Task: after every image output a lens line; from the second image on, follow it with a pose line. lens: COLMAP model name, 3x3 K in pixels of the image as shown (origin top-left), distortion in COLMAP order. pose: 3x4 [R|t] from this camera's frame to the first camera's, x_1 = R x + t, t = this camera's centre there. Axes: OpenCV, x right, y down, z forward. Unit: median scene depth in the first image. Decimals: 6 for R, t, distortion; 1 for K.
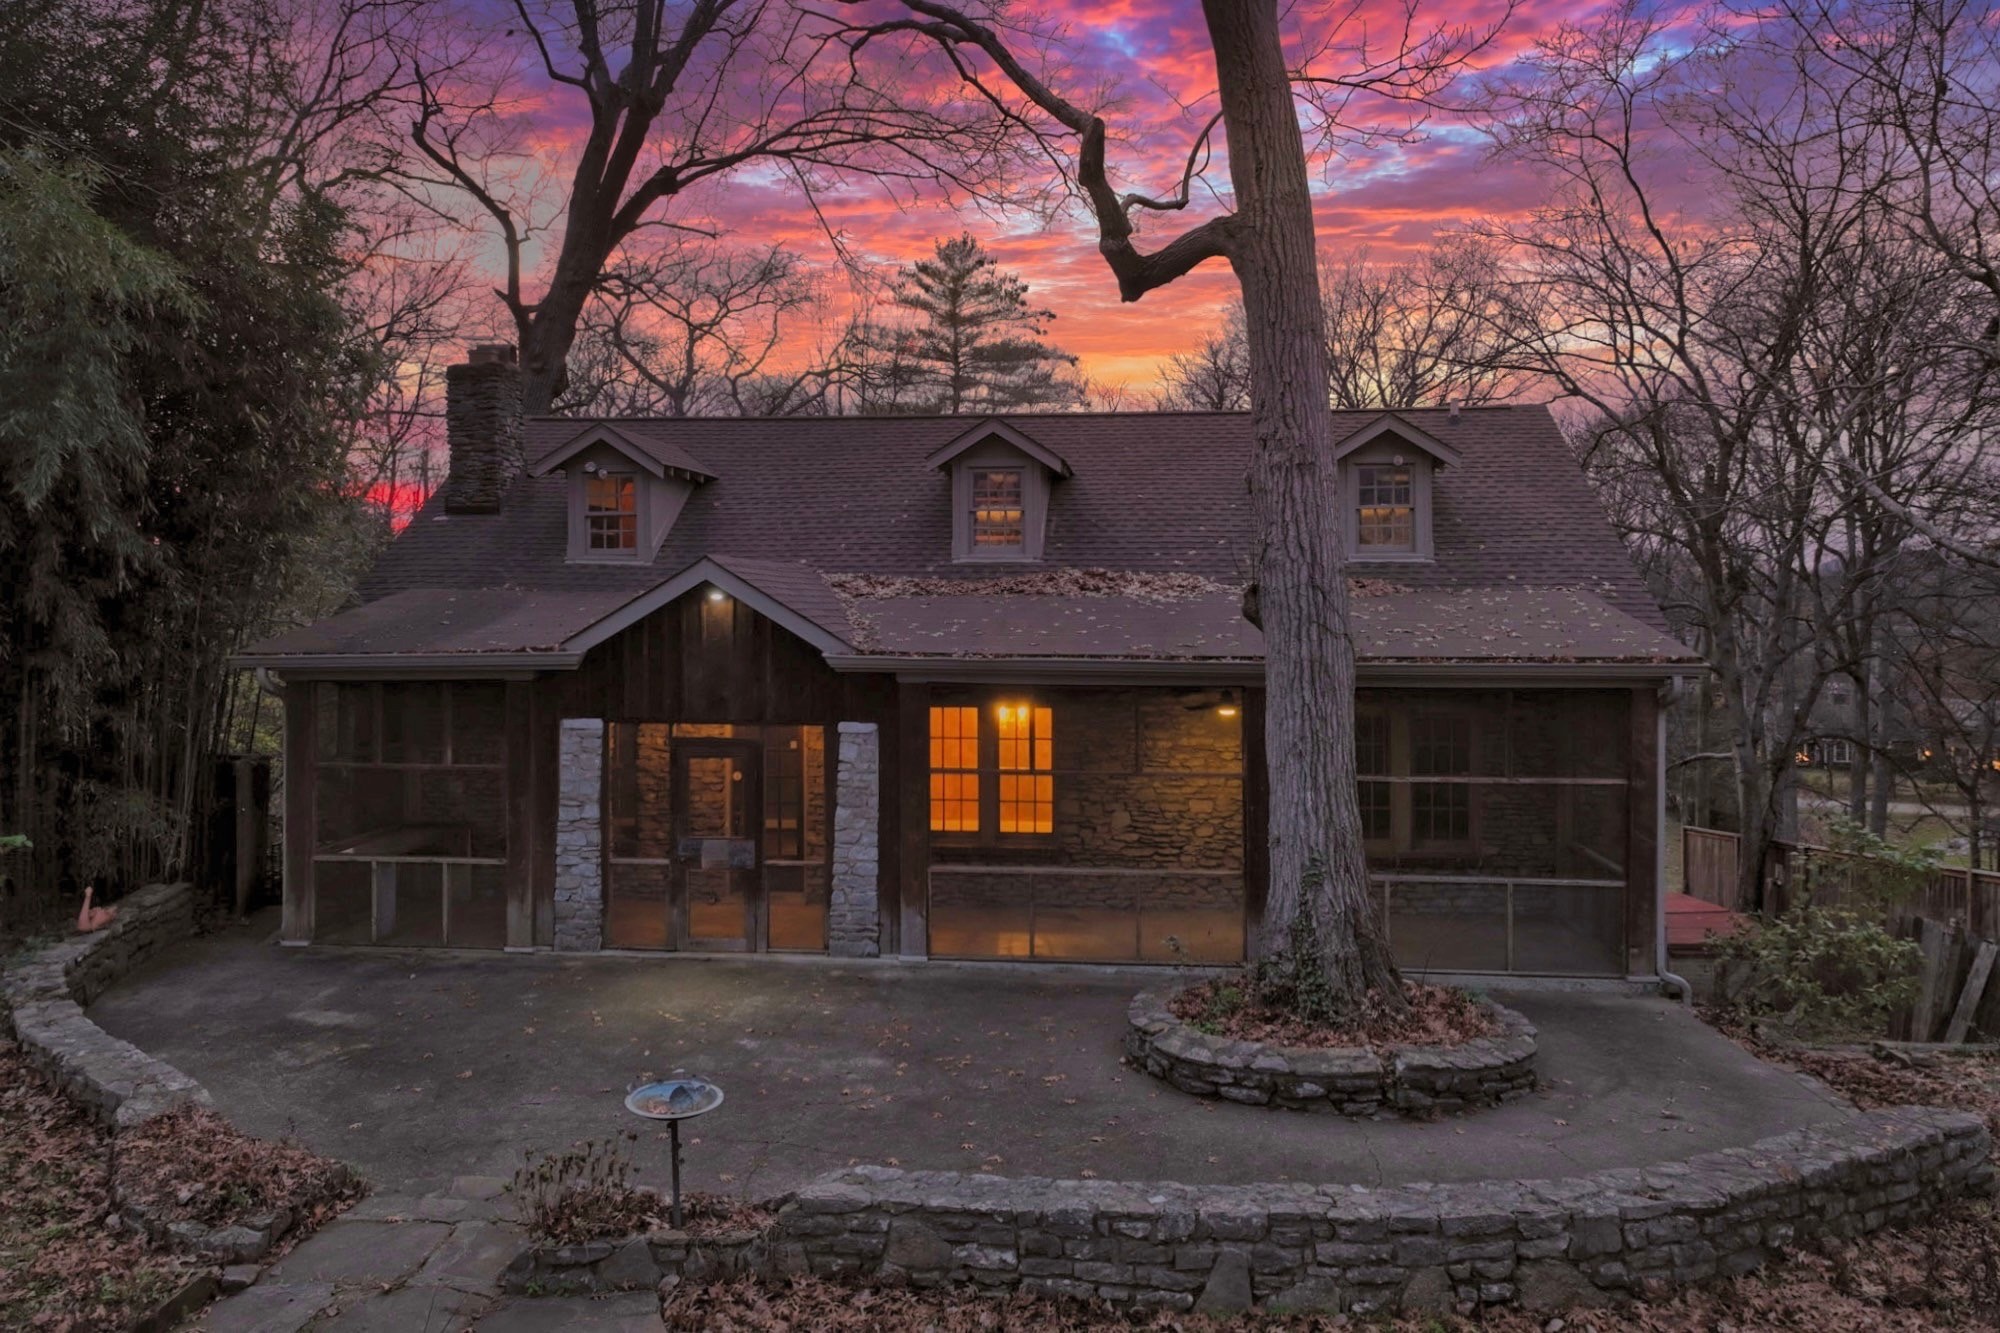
lens RADIAL K [[1374.4, 0, 943.3], [0, 1374.4, 626.3], [0, 0, 1]] dist [0.008742, 0.003560]
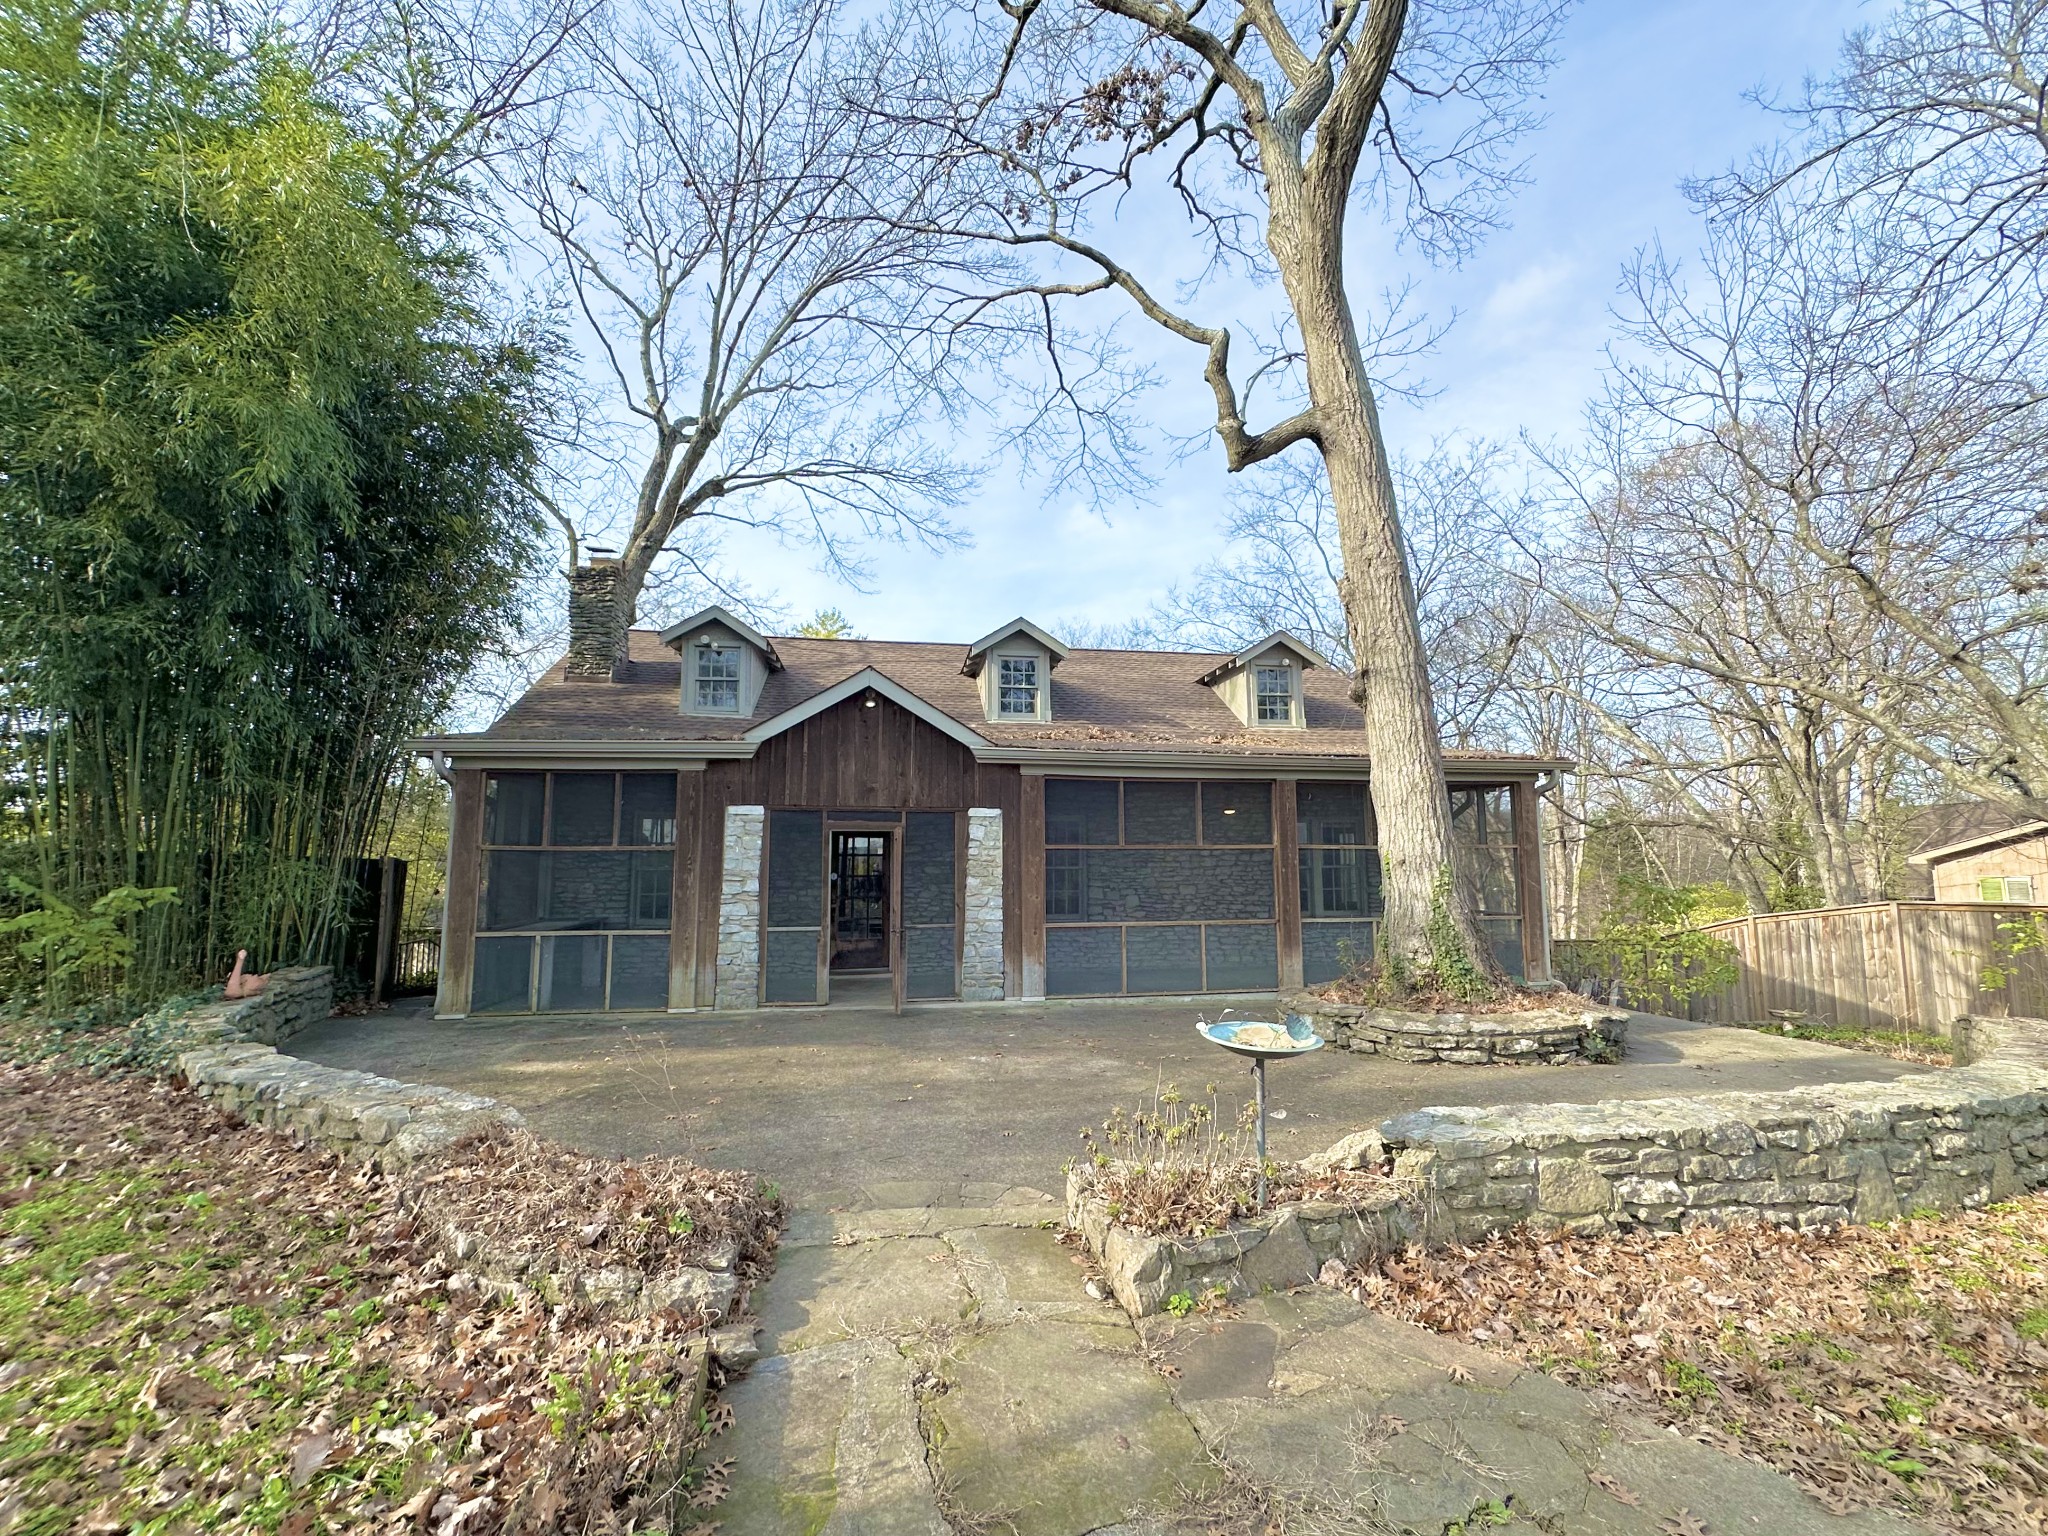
lens RADIAL K [[830.0, 0, 1024.0], [0, 830.0, 768.0], [0, 0, 1]] dist [-0.013075, 0.006218]
pose [[0.965015, 0.025850, 0.260918, -0.224862], [0.002707, 0.994093, -0.108501, 0.115157], [-0.262181, 0.105411, 0.959244, 0.266748]]
